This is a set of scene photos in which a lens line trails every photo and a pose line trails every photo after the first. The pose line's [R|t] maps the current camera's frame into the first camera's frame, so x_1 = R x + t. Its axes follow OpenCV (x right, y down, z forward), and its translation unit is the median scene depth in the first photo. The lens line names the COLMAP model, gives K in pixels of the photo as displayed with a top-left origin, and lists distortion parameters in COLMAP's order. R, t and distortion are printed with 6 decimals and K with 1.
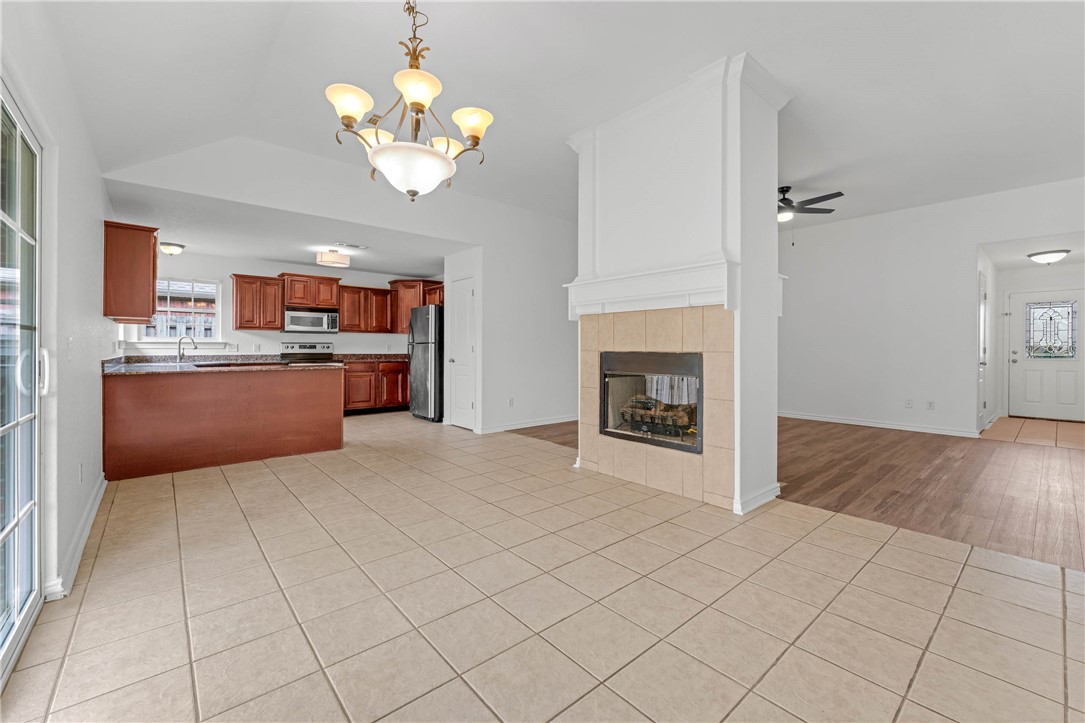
lens RADIAL K [[444.1, 0, 546.8], [0, 444.1, 351.2], [0, 0, 1]] dist [0.001142, -0.000336]
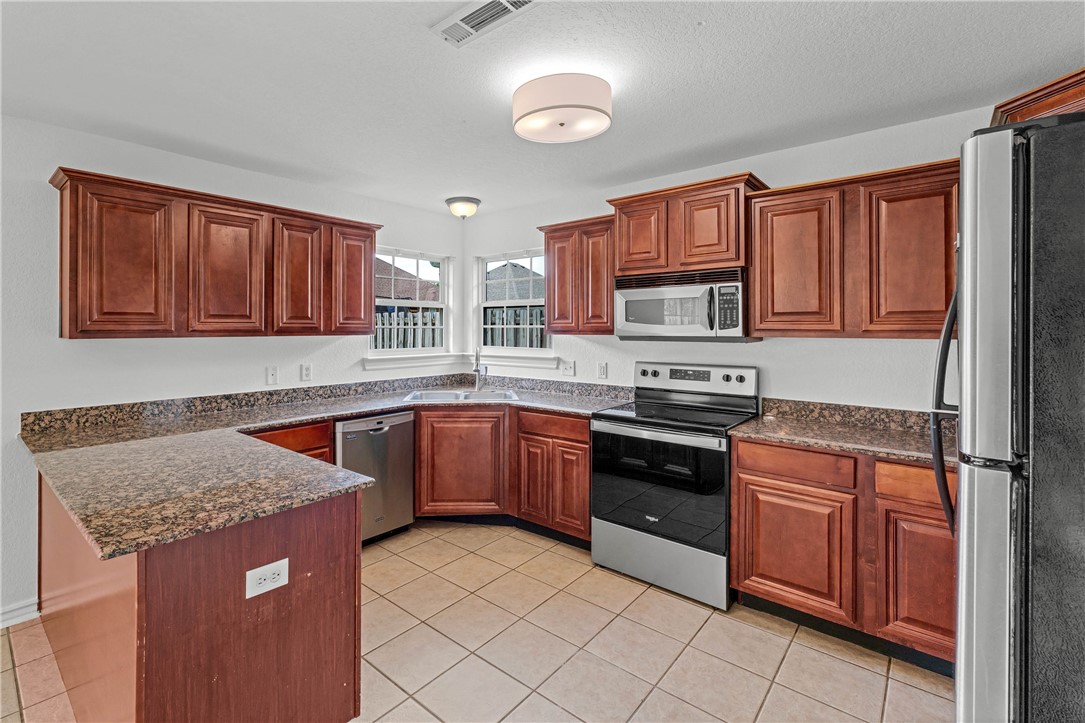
lens RADIAL K [[478.2, 0, 505.5], [0, 478.2, 327.5], [0, 0, 1]] dist [0.003317, 0.000216]
pose [[0.138456, -0.007518, -0.990340, -0.155399], [-0.006863, 0.999940, -0.008550, -0.051243], [0.990345, 0.007980, 0.138396, 0.857015]]
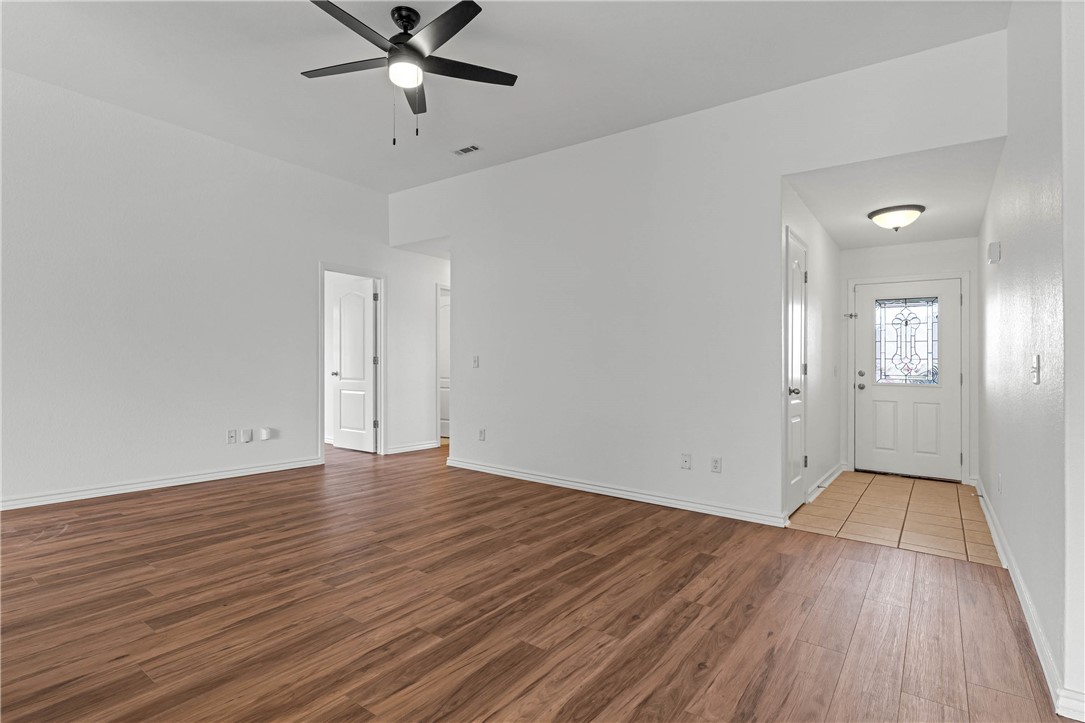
lens RADIAL K [[512.5, 0, 541.3], [0, 512.5, 355.4], [0, 0, 1]] dist [0.001738, -0.000086]
pose [[0.981583, 0.021980, 0.189766, 0.426746], [-0.017615, 0.999541, -0.024656, 0.002775], [-0.190221, 0.020859, 0.981520, 0.331570]]
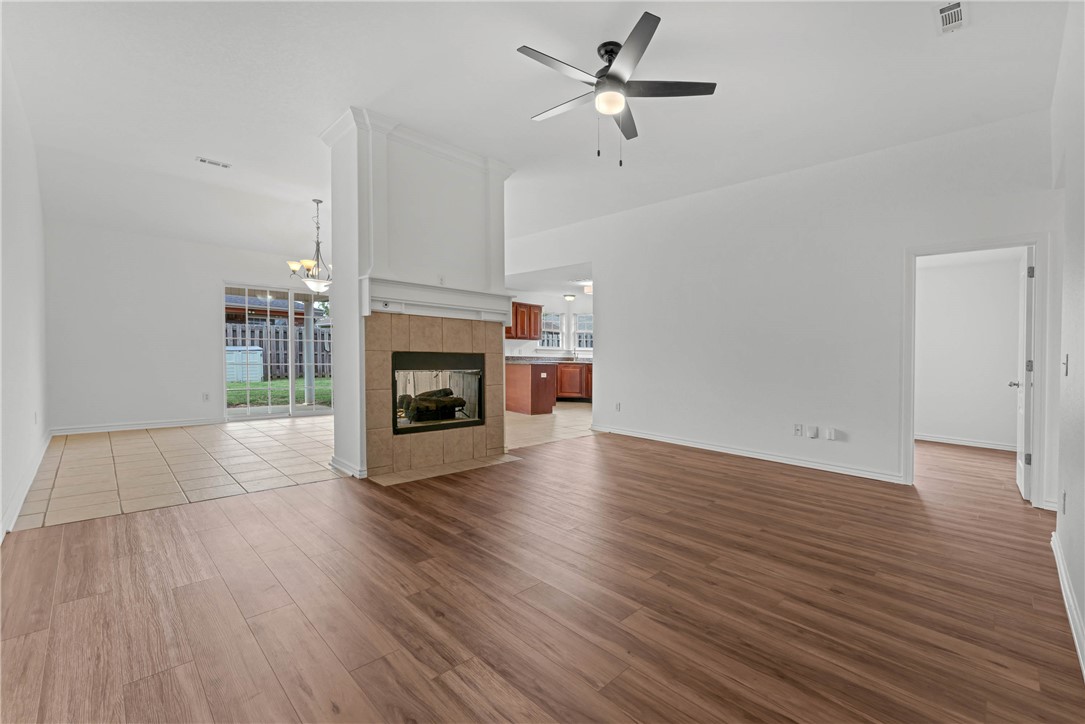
lens RADIAL K [[444.1, 0, 549.8], [0, 444.1, 363.8], [0, 0, 1]] dist [0.001142, -0.000336]
pose [[0.082823, 0.023491, -0.996287, 0.825692], [-0.033880, 0.999211, 0.020743, 0.000777], [0.995988, 0.032037, 0.083554, 0.686476]]
